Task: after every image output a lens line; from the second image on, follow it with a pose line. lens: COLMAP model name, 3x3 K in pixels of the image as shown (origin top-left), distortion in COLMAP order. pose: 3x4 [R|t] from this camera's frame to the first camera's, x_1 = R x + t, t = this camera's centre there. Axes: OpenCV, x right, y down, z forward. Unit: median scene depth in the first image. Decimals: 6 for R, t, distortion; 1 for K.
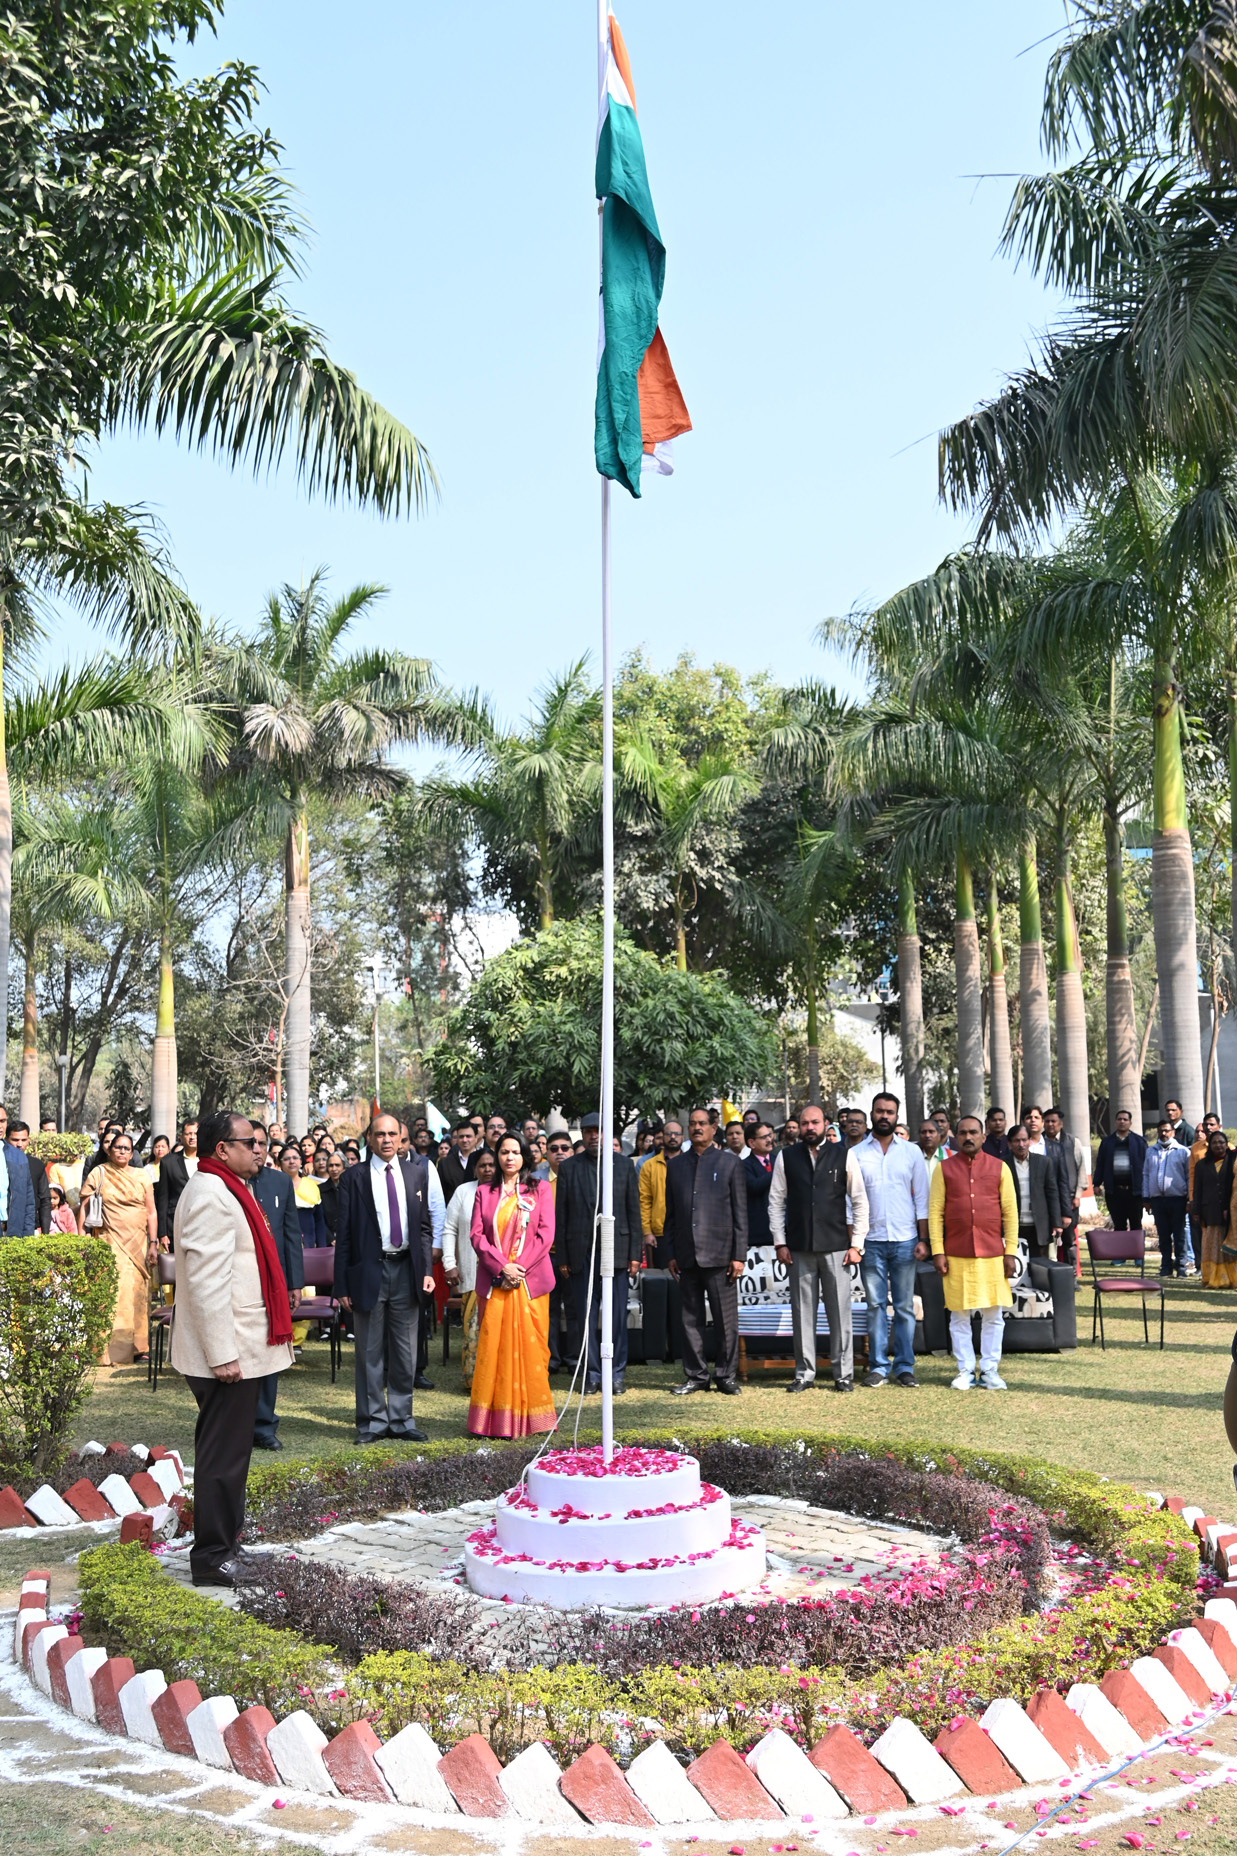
lens RADIAL K [[1771.1, 0, 617.6], [0, 1771.1, 944.9], [0, 0, 1]] dist [-0.005816, -0.016234]
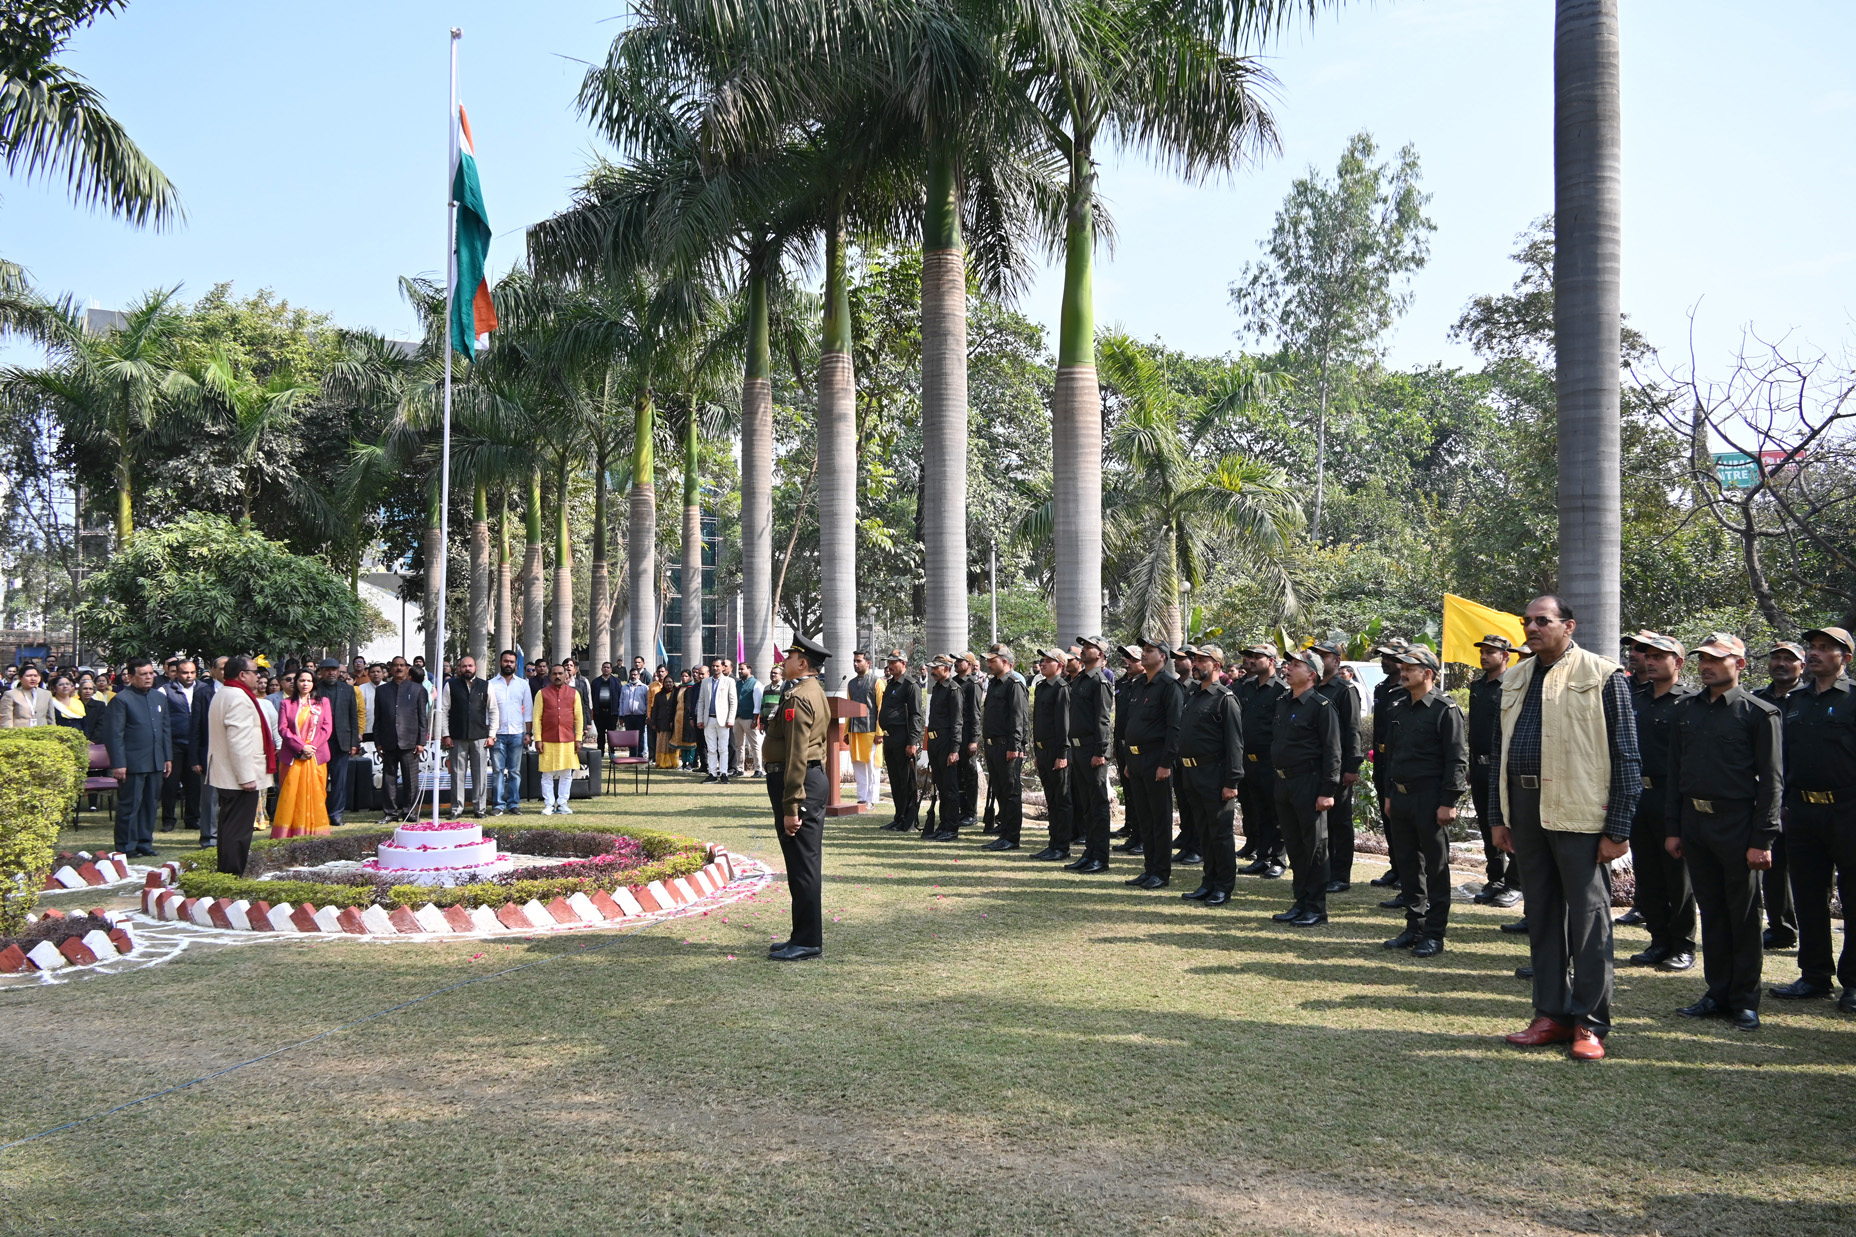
lens RADIAL K [[1538.5, 0, 928.0], [0, 1538.5, 618.5], [0, 0, 1]] dist [-0.001843, 0.049707]
pose [[0.859197, 0.034120, 0.510505, -0.159408], [-0.068379, 0.996481, 0.048484, -0.029107], [-0.507054, -0.076565, 0.858507, -0.301005]]
